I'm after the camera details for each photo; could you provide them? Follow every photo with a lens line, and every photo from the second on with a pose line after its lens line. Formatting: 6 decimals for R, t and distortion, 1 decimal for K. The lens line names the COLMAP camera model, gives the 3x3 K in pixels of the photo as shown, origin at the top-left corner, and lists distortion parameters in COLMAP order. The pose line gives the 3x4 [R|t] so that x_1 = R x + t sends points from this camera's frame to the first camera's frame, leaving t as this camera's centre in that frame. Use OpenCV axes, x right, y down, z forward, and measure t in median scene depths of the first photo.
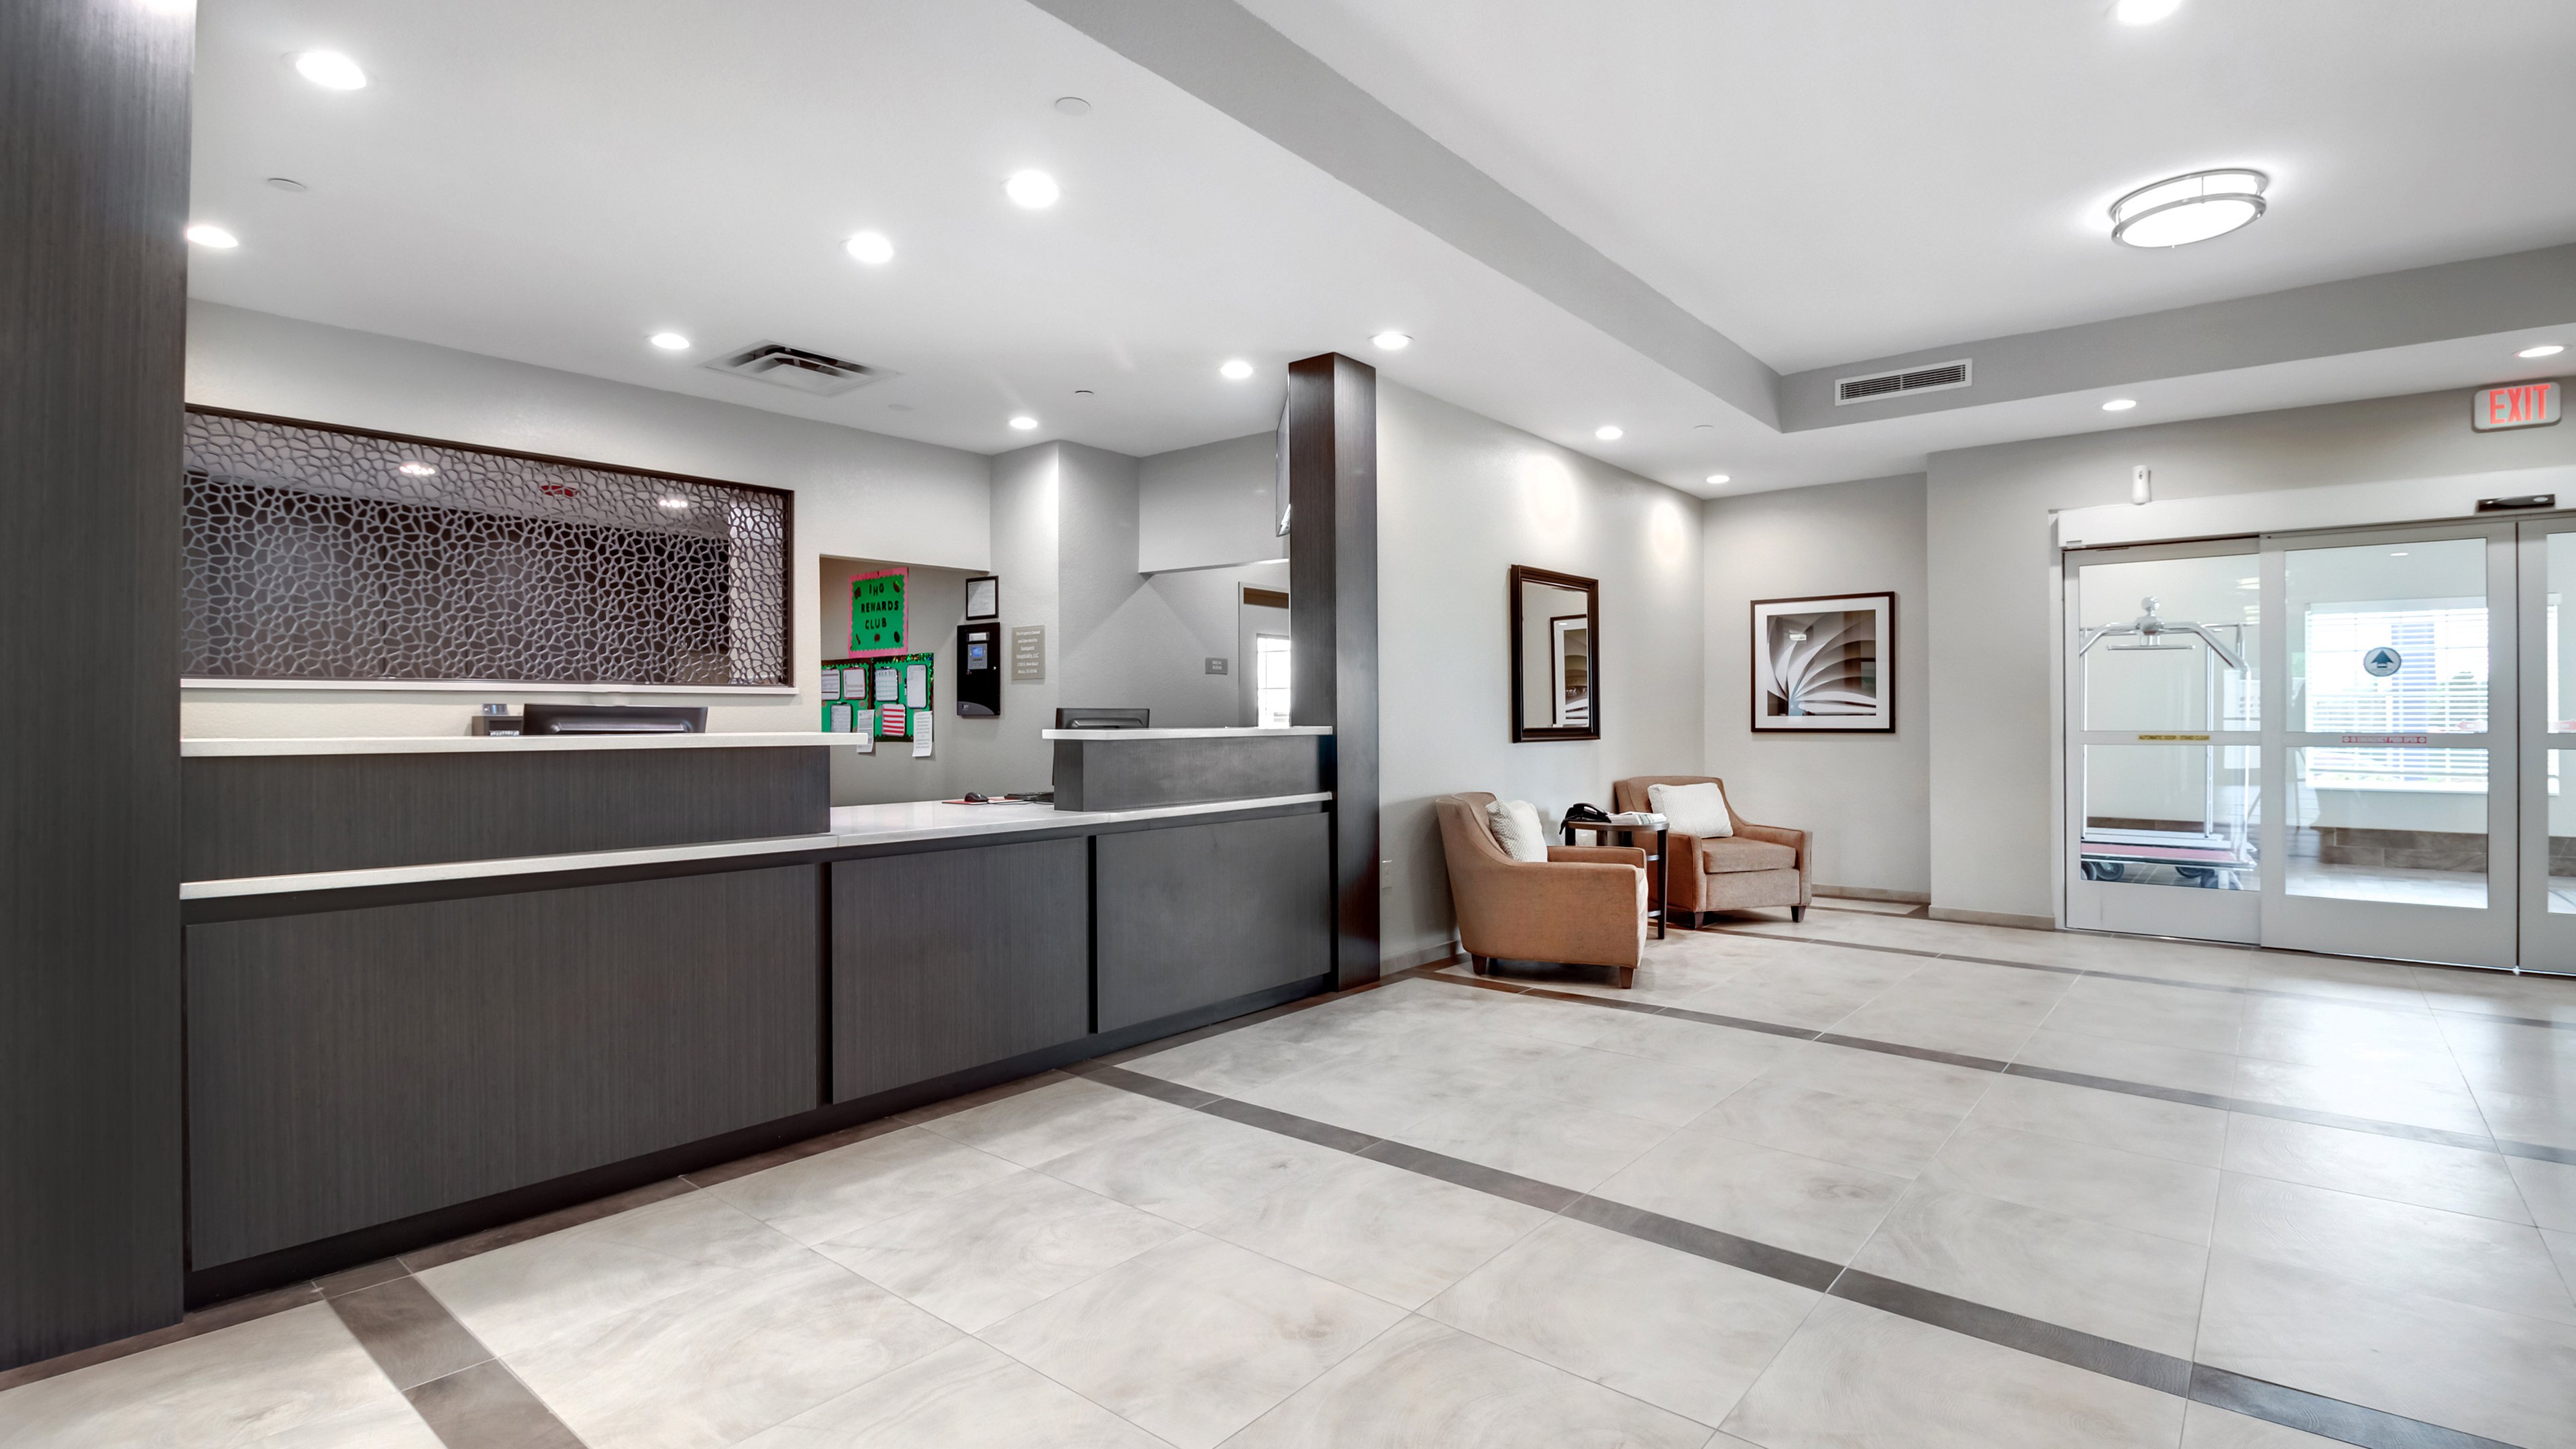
lens RADIAL K [[1211.2, 0, 1313.4], [0, 1211.2, 716.3], [0, 0, 1]] dist [-0.003571, -0.004495]
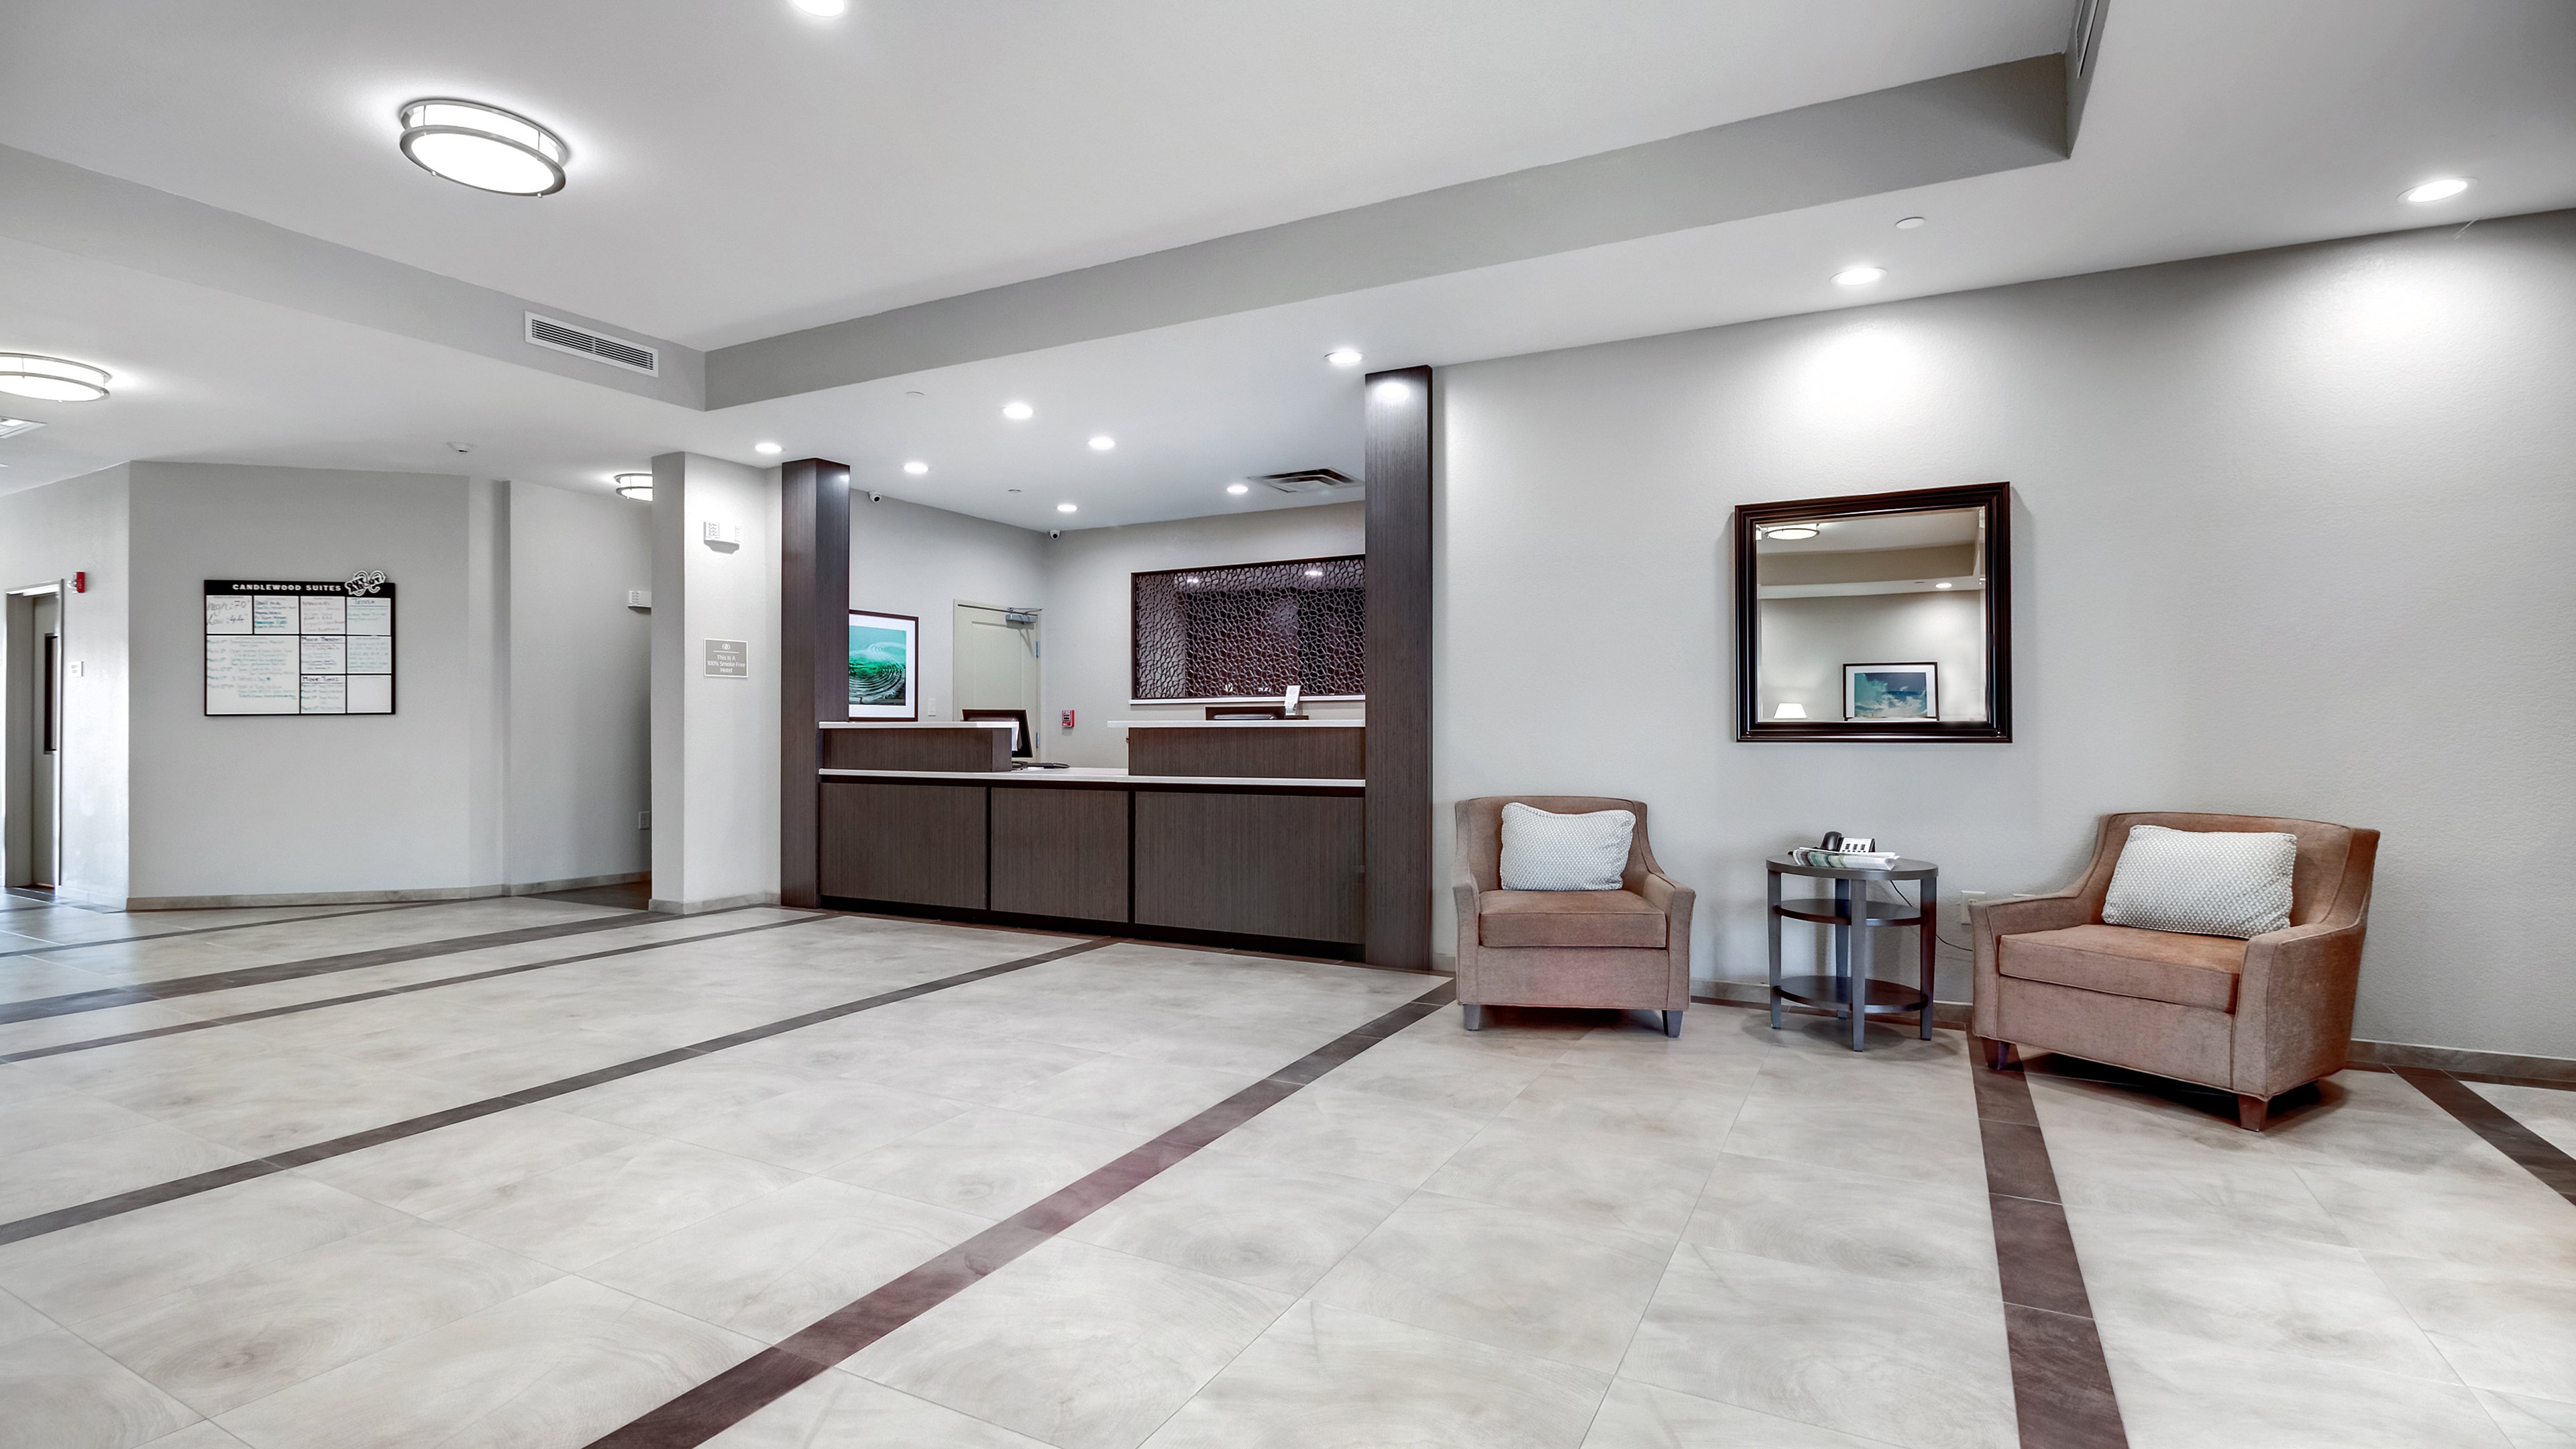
lens RADIAL K [[1211.2, 0, 1304.9], [0, 1211.2, 736.6], [0, 0, 1]] dist [-0.003571, -0.004495]
pose [[0.193247, 0.009957, -0.981100, 1.185966], [0.006890, 0.999910, 0.011505, 0.012183], [0.981126, -0.008983, 0.193161, 0.804582]]
